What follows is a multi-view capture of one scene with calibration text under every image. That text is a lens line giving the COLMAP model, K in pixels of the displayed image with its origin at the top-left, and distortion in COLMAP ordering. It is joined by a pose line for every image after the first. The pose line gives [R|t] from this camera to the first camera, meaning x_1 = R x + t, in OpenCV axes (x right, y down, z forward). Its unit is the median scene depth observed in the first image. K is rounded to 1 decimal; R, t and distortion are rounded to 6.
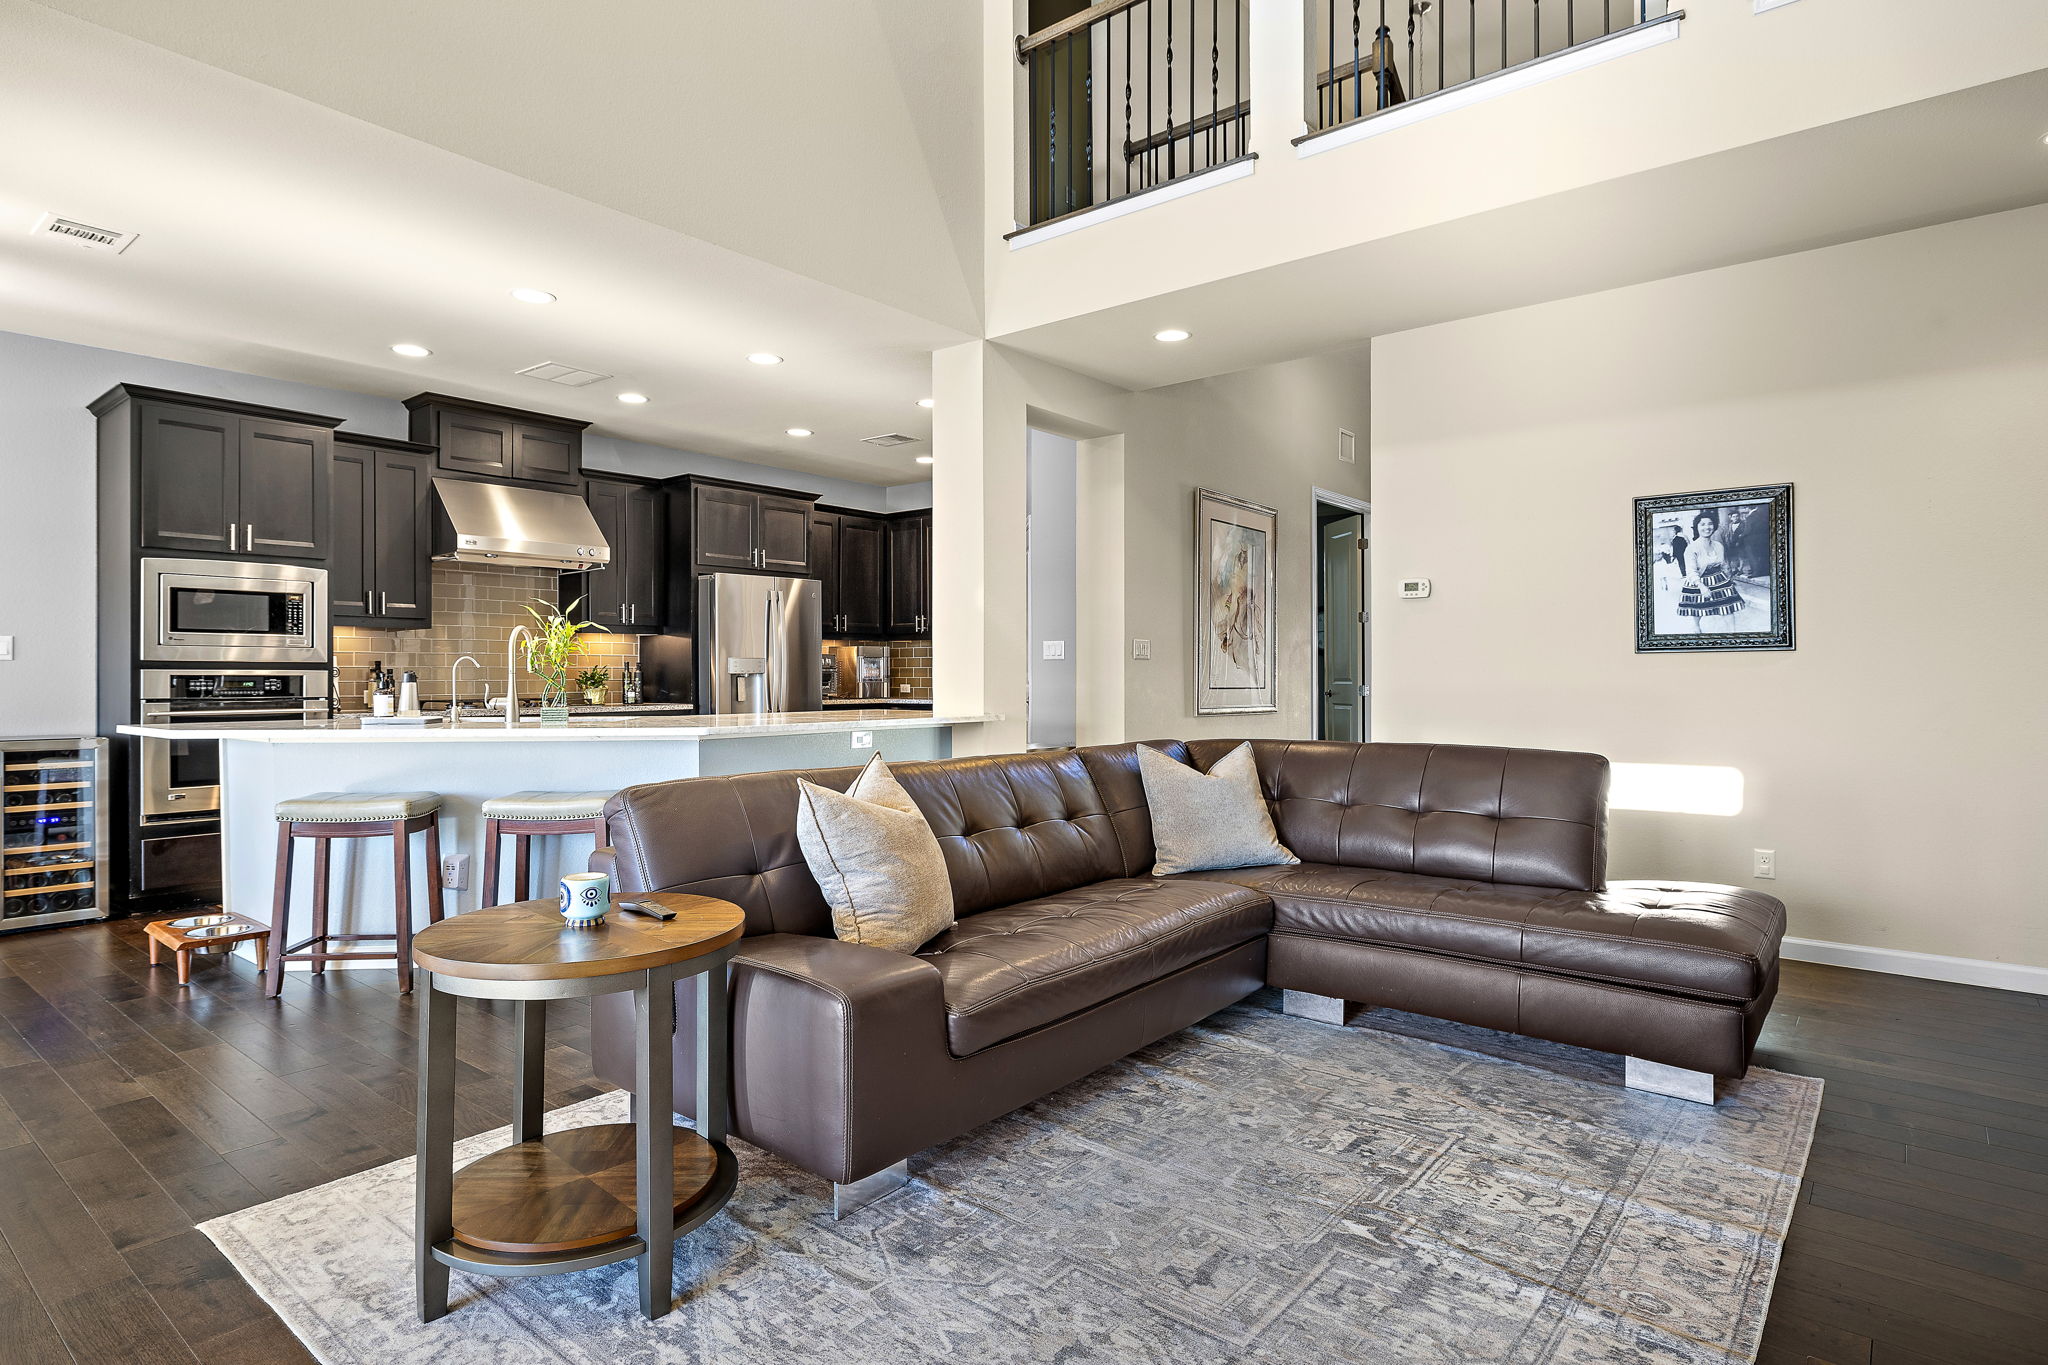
lens RADIAL K [[1099.1, 0, 1017.2], [0, 1099.1, 664.5], [0, 0, 1]] dist [0.003107, -0.001778]
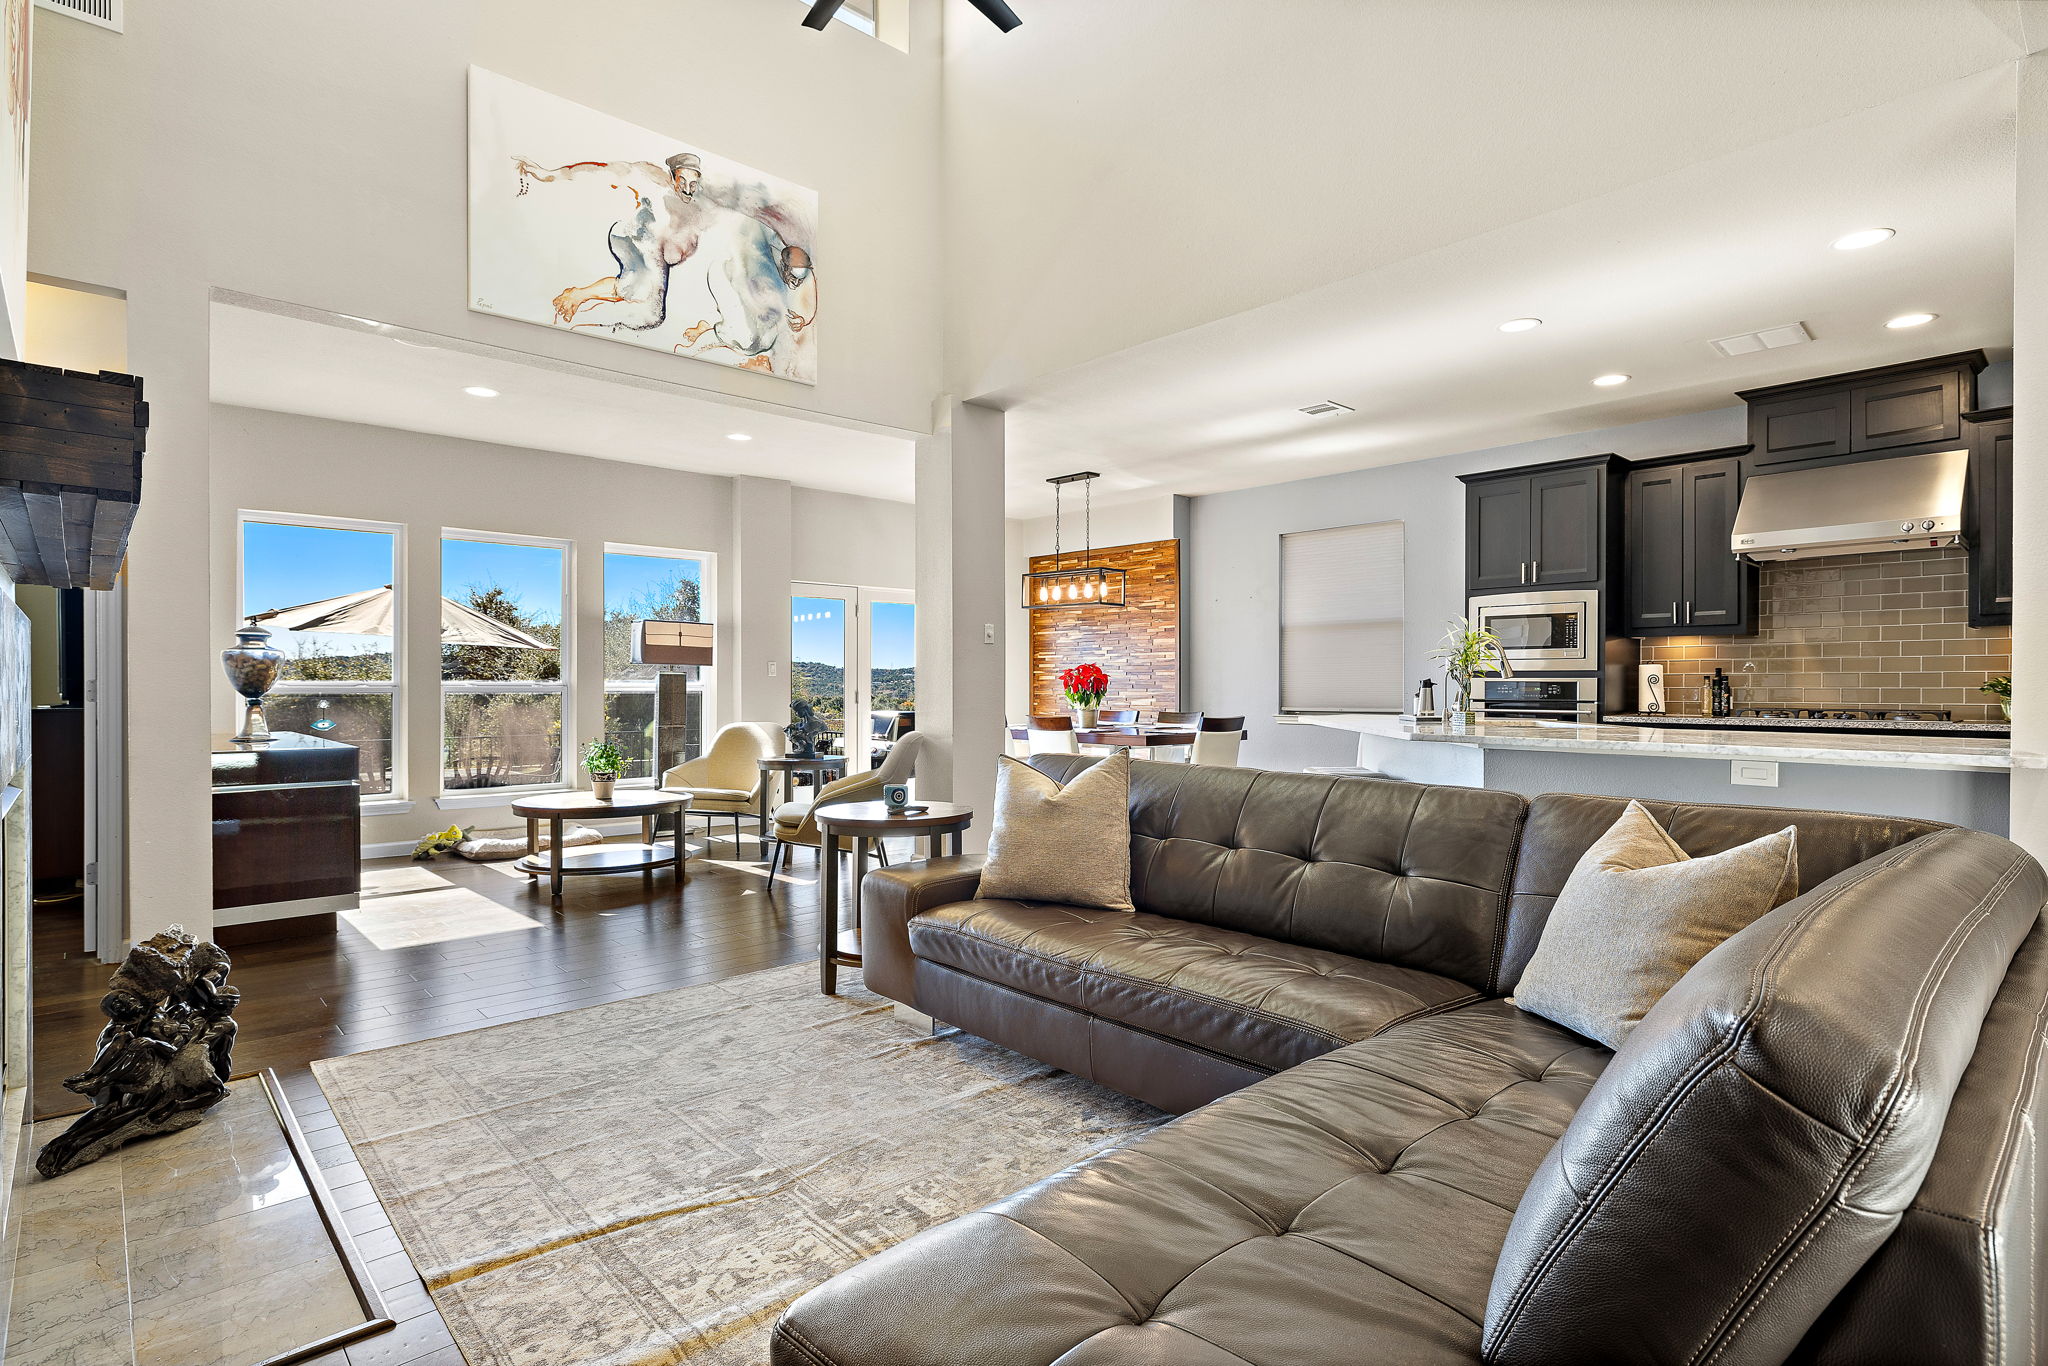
lens RADIAL K [[1021.5, 0, 1010.9], [0, 1021.5, 683.4], [0, 0, 1]] dist [-0.001781, 0.000863]
pose [[-0.150076, 0.002363, -0.988672, 0.563287], [0.007561, 0.999971, 0.001242, 0.005683], [0.988646, -0.007289, -0.150089, 0.611919]]
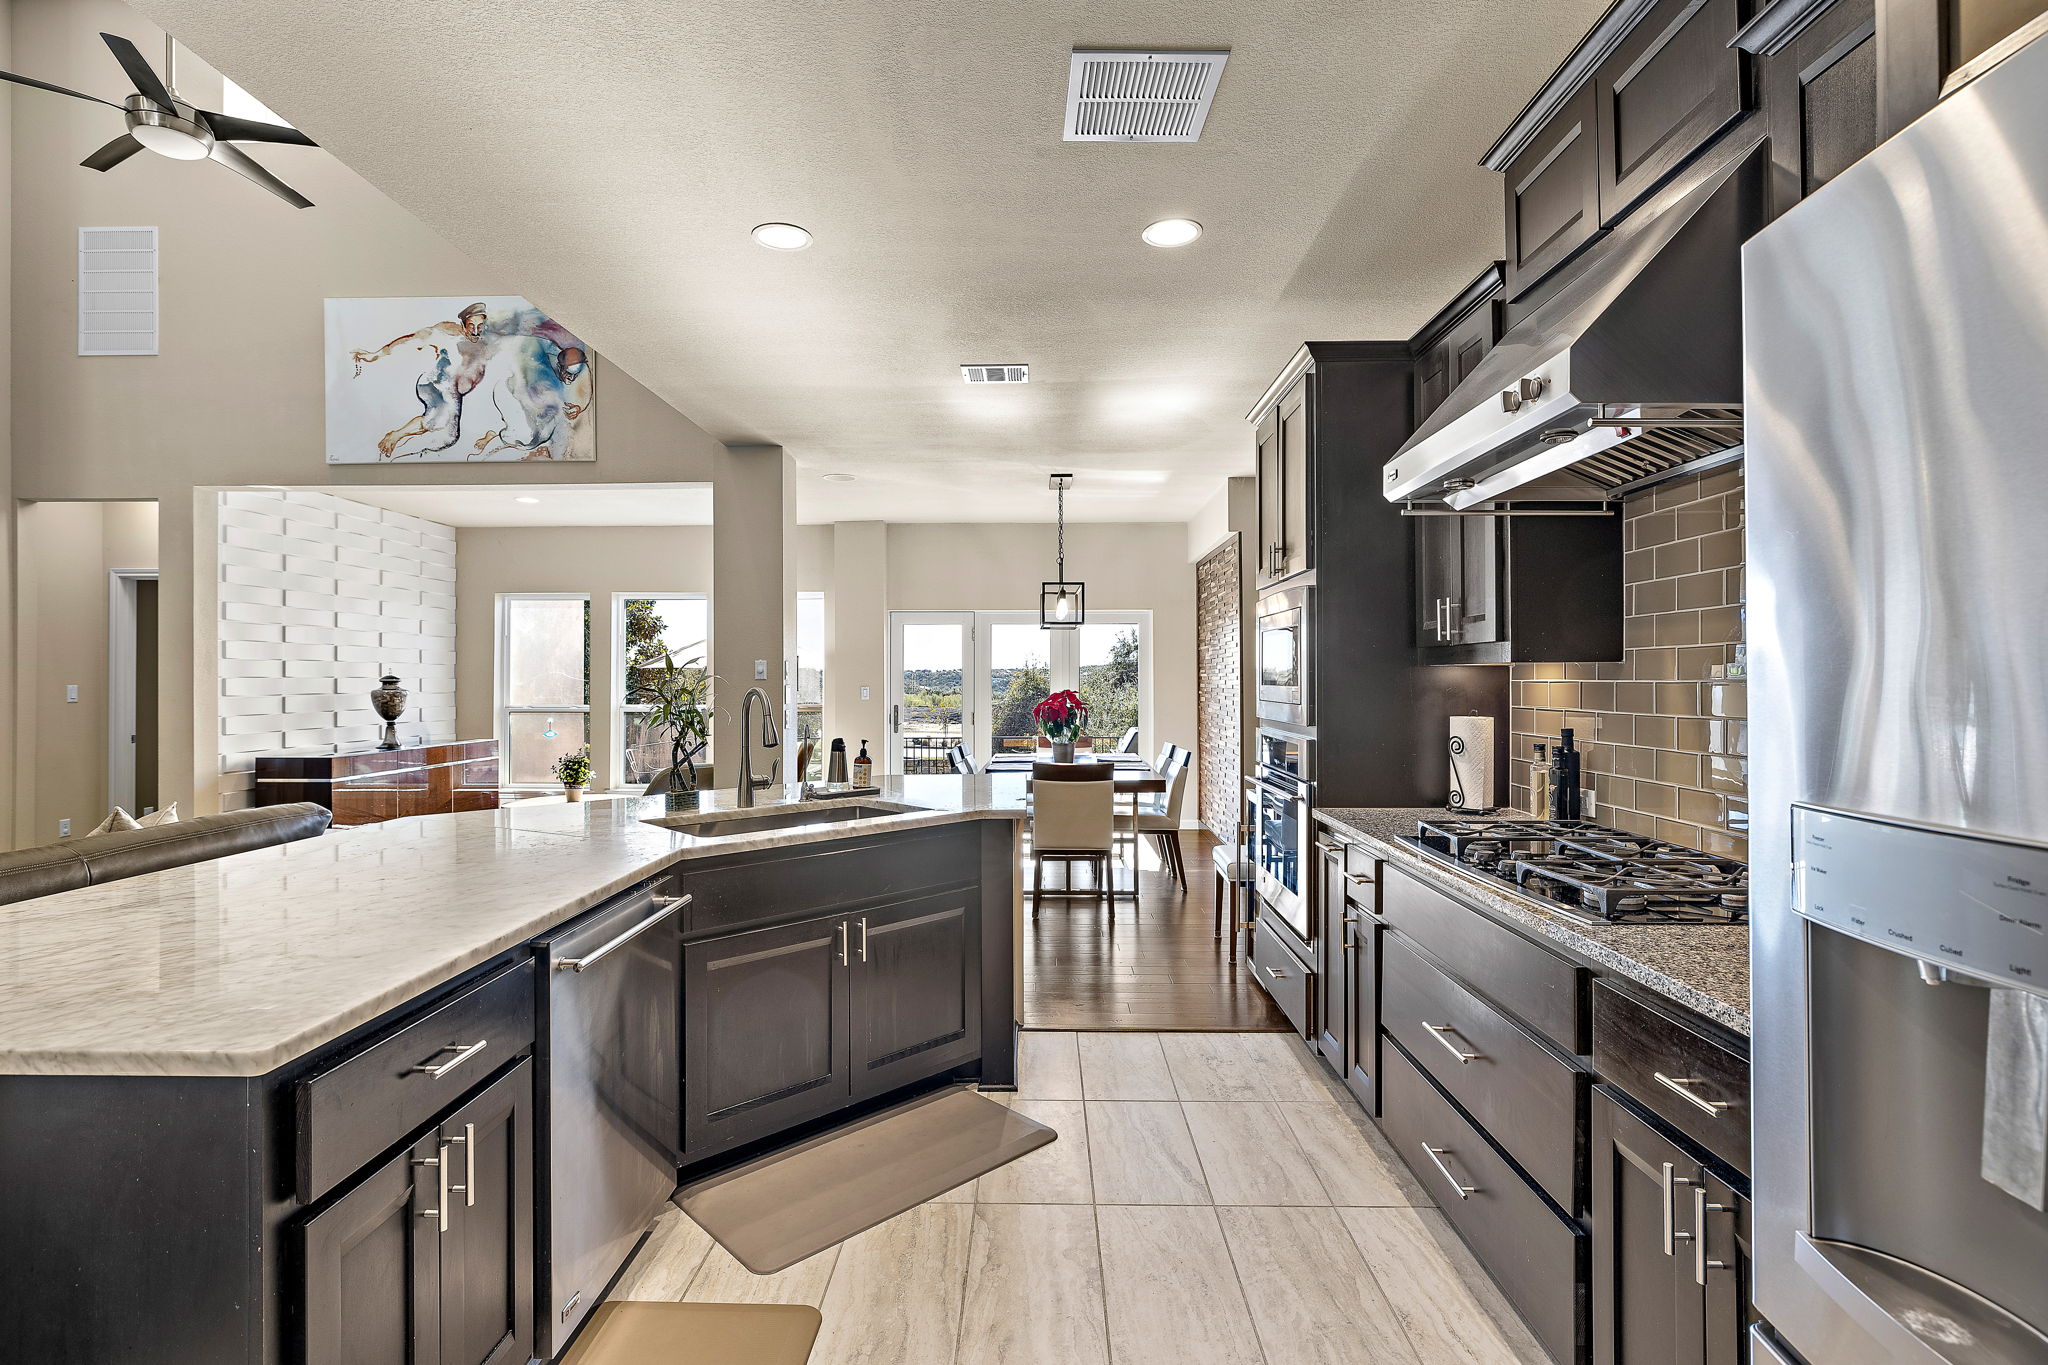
lens RADIAL K [[957.4, 0, 1009.3], [0, 957.4, 670.2], [0, 0, 1]] dist [-0.002234, -0.000483]
pose [[-0.789134, 0.000237, -0.614221, -0.156432], [0.010589, 0.999857, -0.013220, -0.032298], [0.614130, -0.016936, -0.789023, 1.480876]]
